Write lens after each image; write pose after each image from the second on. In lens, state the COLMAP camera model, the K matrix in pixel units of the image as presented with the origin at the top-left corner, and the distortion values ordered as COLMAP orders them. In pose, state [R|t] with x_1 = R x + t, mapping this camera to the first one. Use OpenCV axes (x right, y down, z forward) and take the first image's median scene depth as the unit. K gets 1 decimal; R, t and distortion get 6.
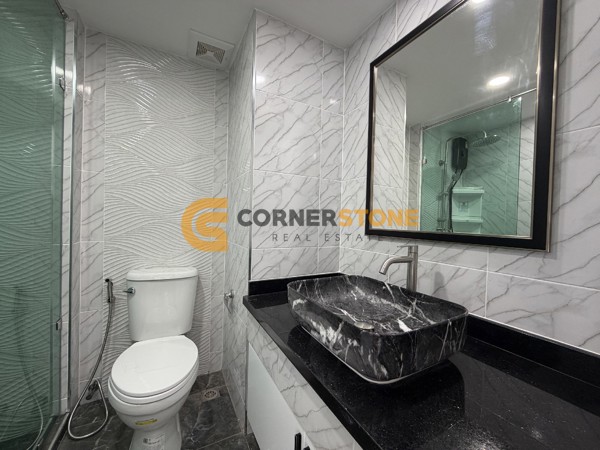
lens RADIAL K [[238.9, 0, 298.2], [0, 238.9, 225.4], [0, 0, 1]] dist [0.000981, -0.000420]
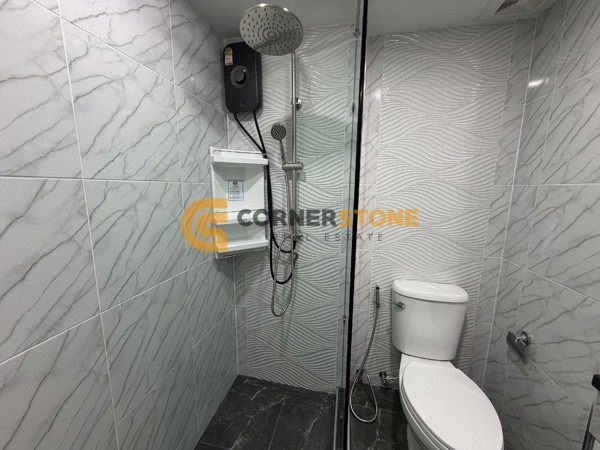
lens RADIAL K [[238.9, 0, 298.2], [0, 238.9, 225.4], [0, 0, 1]] dist [0.000981, -0.000420]
pose [[0.765737, 0.080168, -0.638138, -0.441170], [0.001780, 0.991933, 0.126752, -0.194391], [0.643152, -0.098195, 0.759417, -0.005221]]
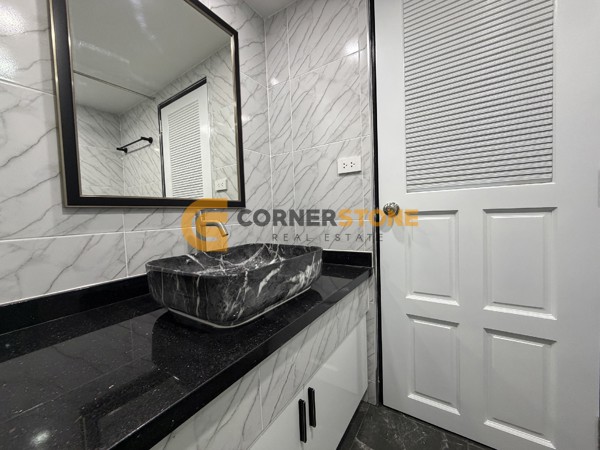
lens RADIAL K [[238.9, 0, 298.2], [0, 238.9, 225.4], [0, 0, 1]] dist [0.000981, -0.000420]
pose [[-0.484075, -0.047894, 0.873715, -0.446048], [0.036489, 0.996528, 0.074842, 0.061859], [-0.874265, 0.068110, -0.480647, 0.799292]]
